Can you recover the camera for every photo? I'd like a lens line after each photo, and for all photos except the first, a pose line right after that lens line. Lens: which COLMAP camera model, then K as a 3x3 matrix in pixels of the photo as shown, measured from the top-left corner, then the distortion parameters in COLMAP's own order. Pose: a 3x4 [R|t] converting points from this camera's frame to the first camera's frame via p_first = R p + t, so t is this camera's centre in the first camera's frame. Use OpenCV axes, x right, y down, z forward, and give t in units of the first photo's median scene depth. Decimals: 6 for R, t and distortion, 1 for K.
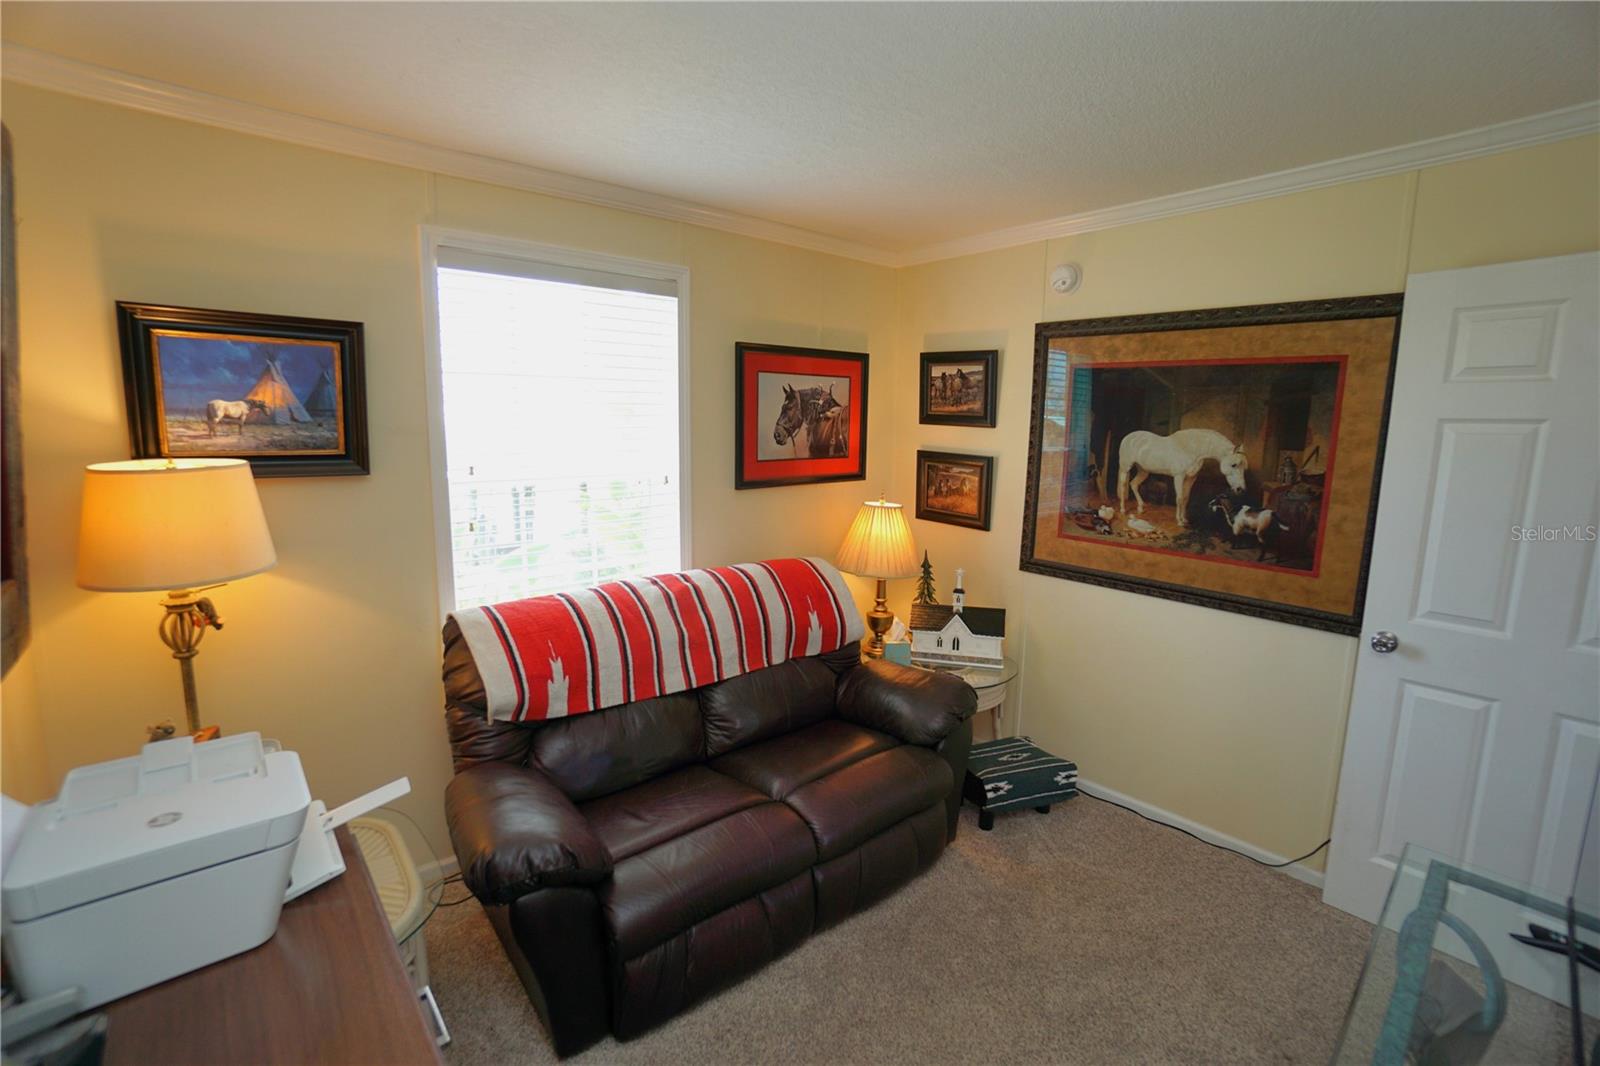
lens RADIAL K [[706.5, 0, 786.2], [0, 706.5, 530.3], [0, 0, 1]] dist [-0.061540, 0.022087]
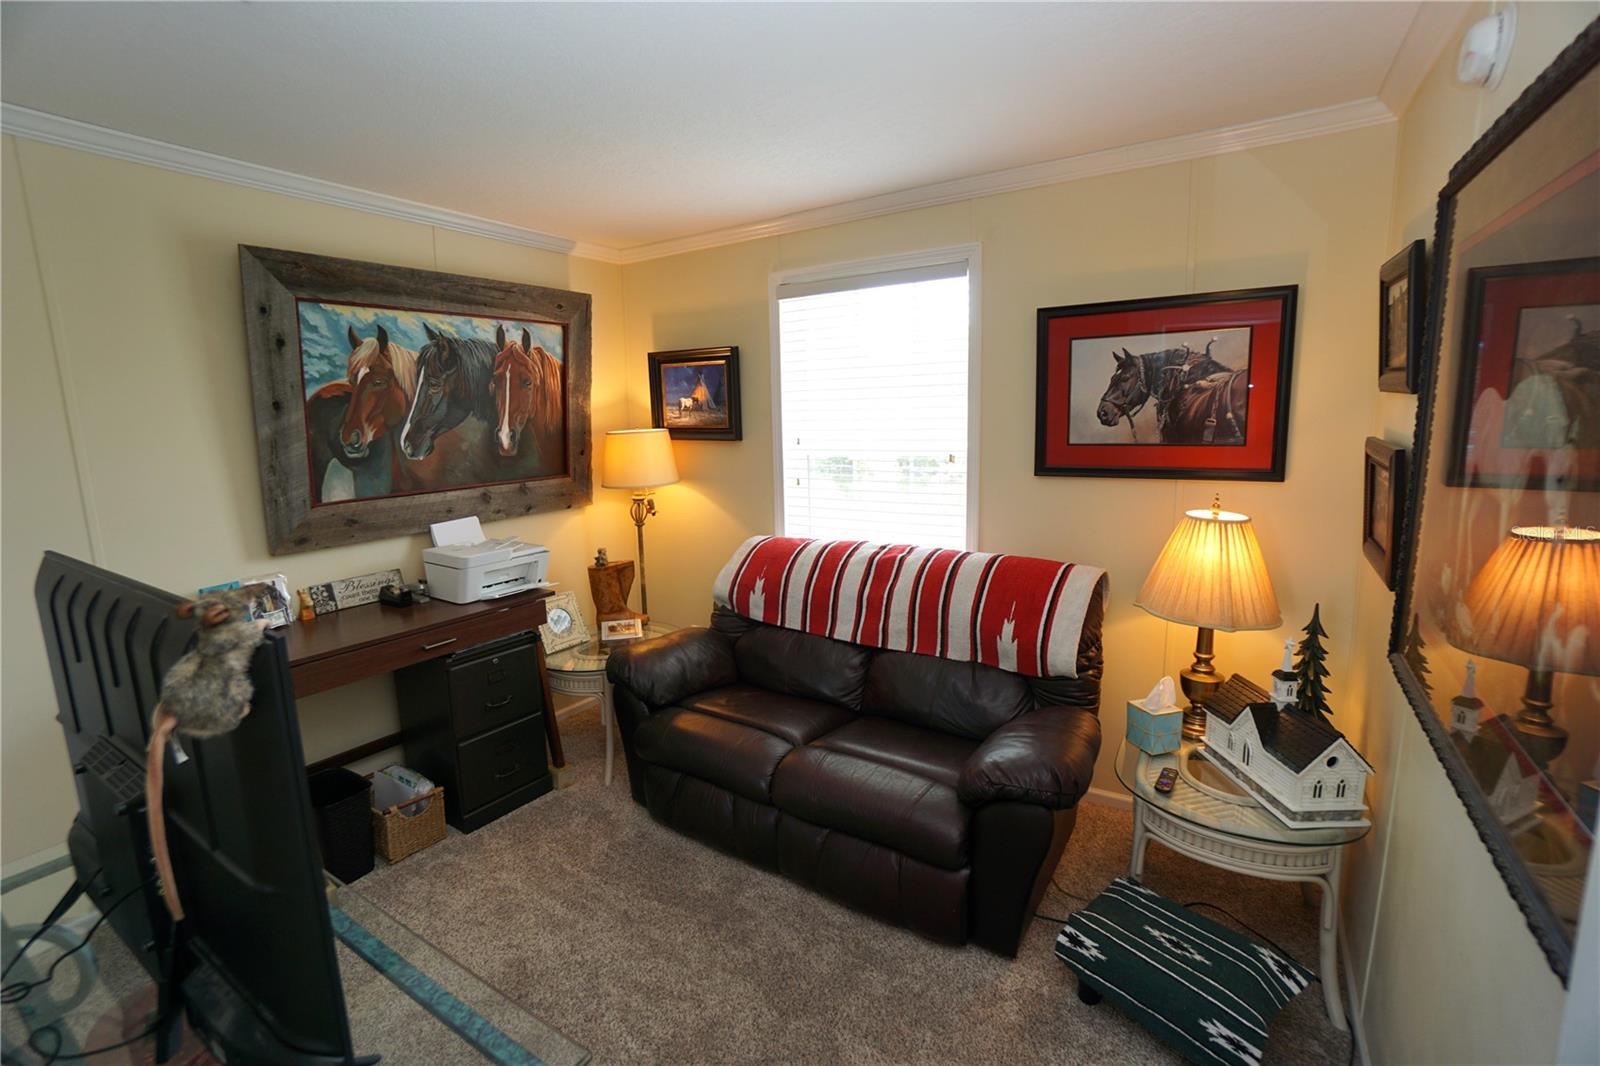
lens RADIAL K [[706.5, 0, 784.4], [0, 706.5, 533.0], [0, 0, 1]] dist [-0.061540, 0.022087]
pose [[0.273573, 0.153480, -0.949527, 0.697459], [-0.114446, 0.985368, 0.126300, -0.061067], [0.955018, 0.074118, 0.287135, 0.446395]]
